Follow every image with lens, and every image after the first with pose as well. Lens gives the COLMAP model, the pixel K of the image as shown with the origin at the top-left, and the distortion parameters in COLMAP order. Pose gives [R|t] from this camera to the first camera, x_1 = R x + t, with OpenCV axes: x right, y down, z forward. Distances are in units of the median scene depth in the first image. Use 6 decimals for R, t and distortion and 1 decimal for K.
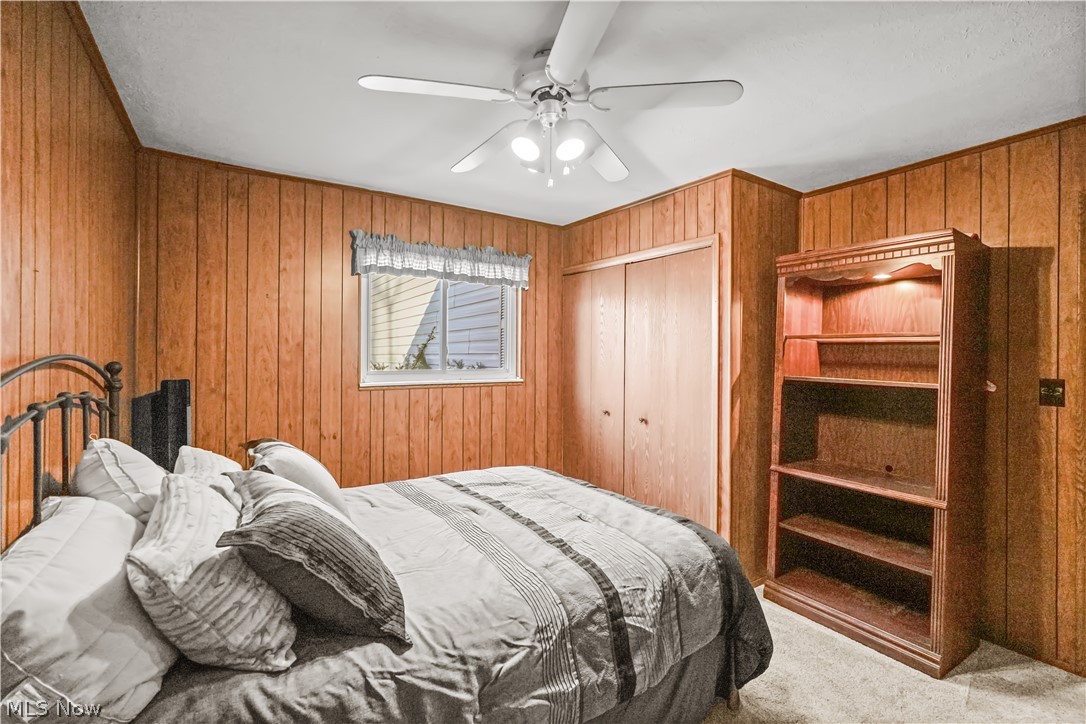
lens RADIAL K [[484.5, 0, 543.0], [0, 484.5, 362.0], [0, 0, 1]] dist [-0.003070, -0.000291]
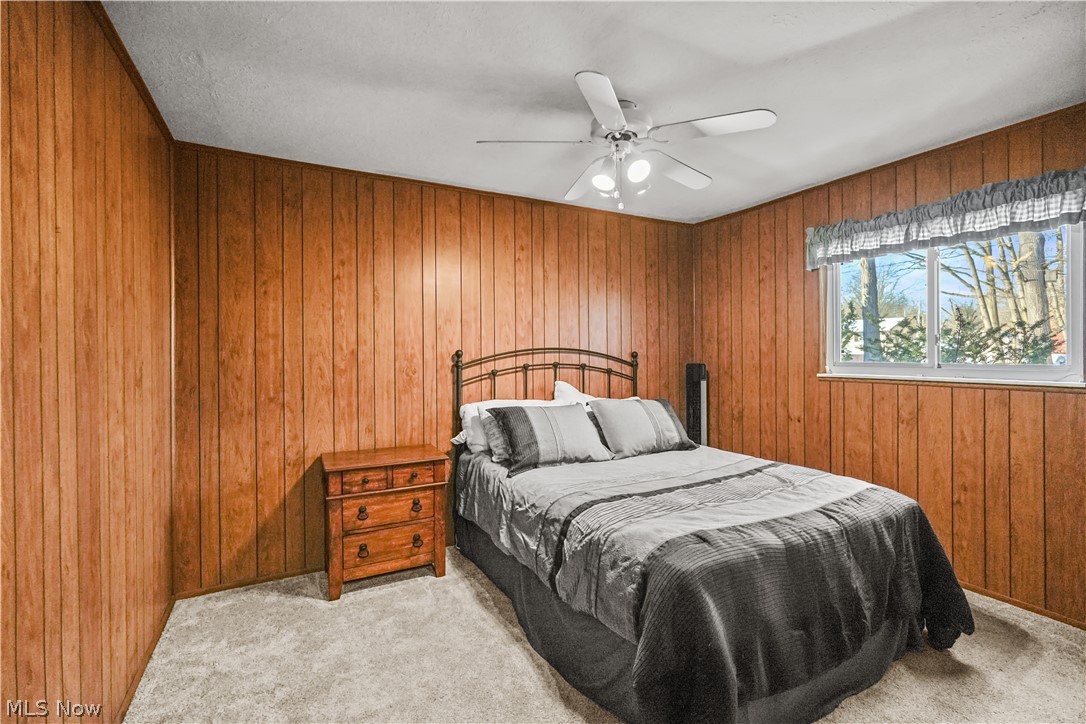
lens RADIAL K [[498.7, 0, 542.7], [0, 498.7, 354.1], [0, 0, 1]] dist [-0.001091, -0.000126]
pose [[-0.098739, 0.001708, -0.995112, 0.770100], [-0.009480, 0.999952, 0.002657, 0.005757], [0.995068, 0.009696, -0.098718, 0.529801]]
